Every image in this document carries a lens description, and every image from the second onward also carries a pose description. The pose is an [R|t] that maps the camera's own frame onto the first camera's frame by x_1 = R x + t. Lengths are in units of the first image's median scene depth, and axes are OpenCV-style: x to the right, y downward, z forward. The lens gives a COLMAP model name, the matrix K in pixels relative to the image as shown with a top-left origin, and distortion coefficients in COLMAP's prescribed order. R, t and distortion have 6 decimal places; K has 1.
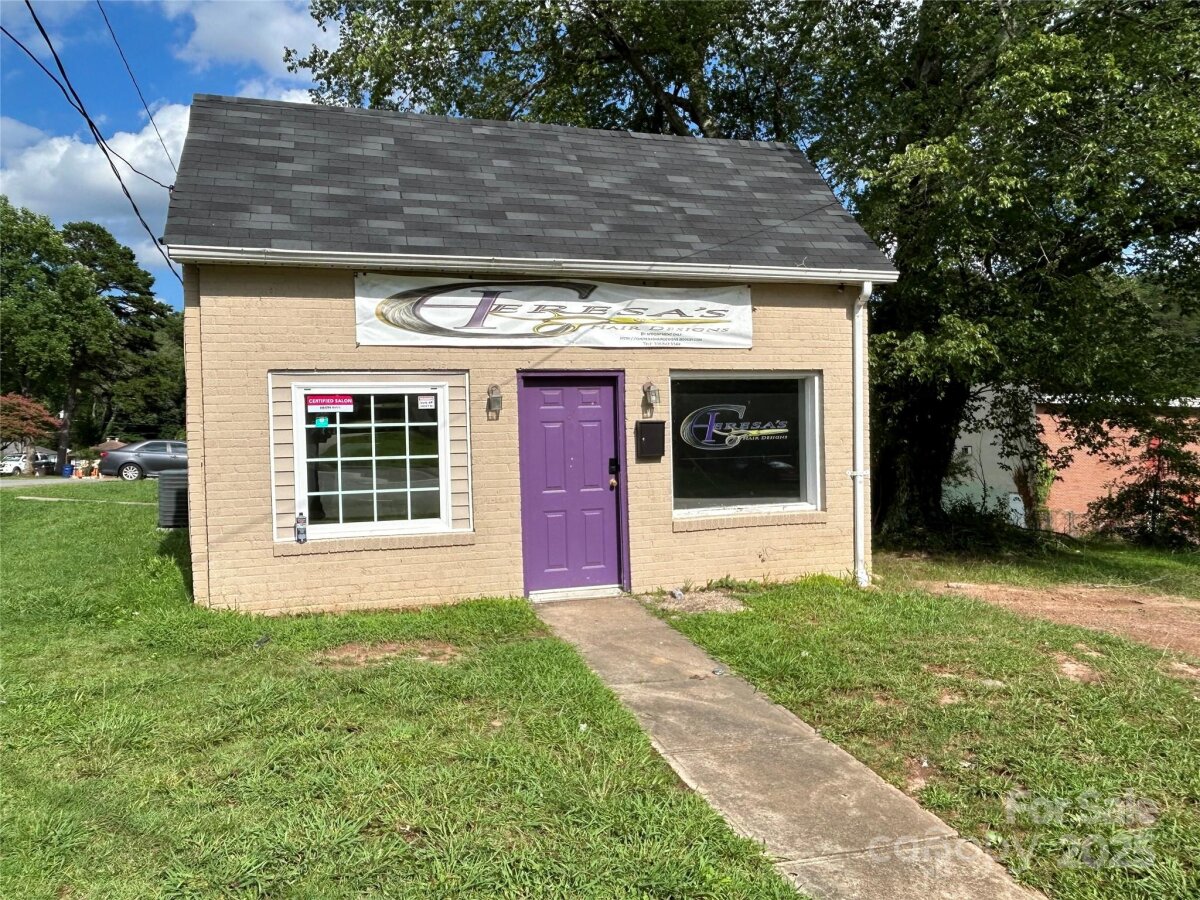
lens RADIAL K [[846.3, 0, 600.1], [0, 846.3, 442.4], [0, 0, 1]] dist [0.011828, 0.000651]
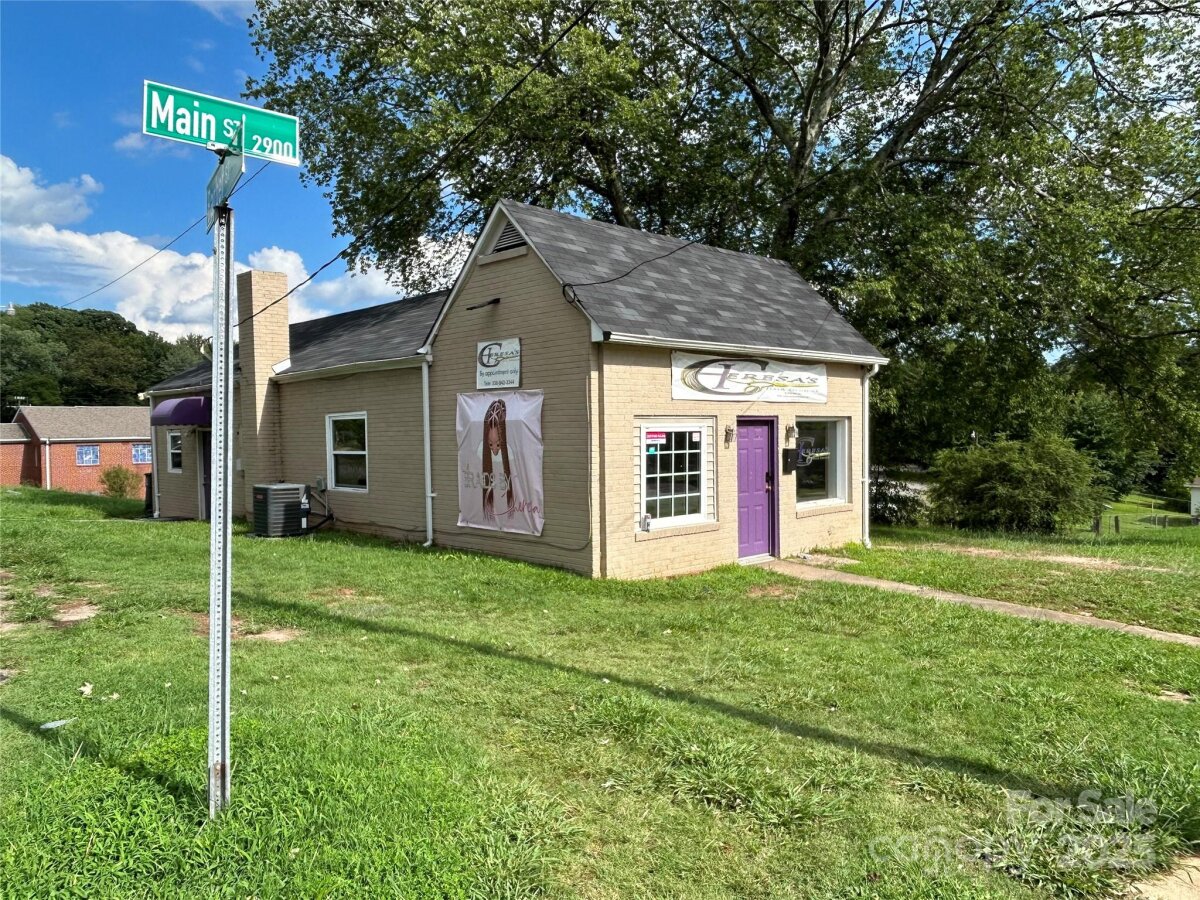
lens RADIAL K [[846.3, 0, 600.1], [0, 846.3, 453.6], [0, 0, 1]] dist [0.011828, 0.000651]
pose [[0.894279, -0.002423, 0.447504, -1.011284], [0.002708, 0.999996, 0.000004, -0.017490], [-0.447502, 0.001208, 0.894282, -0.266827]]
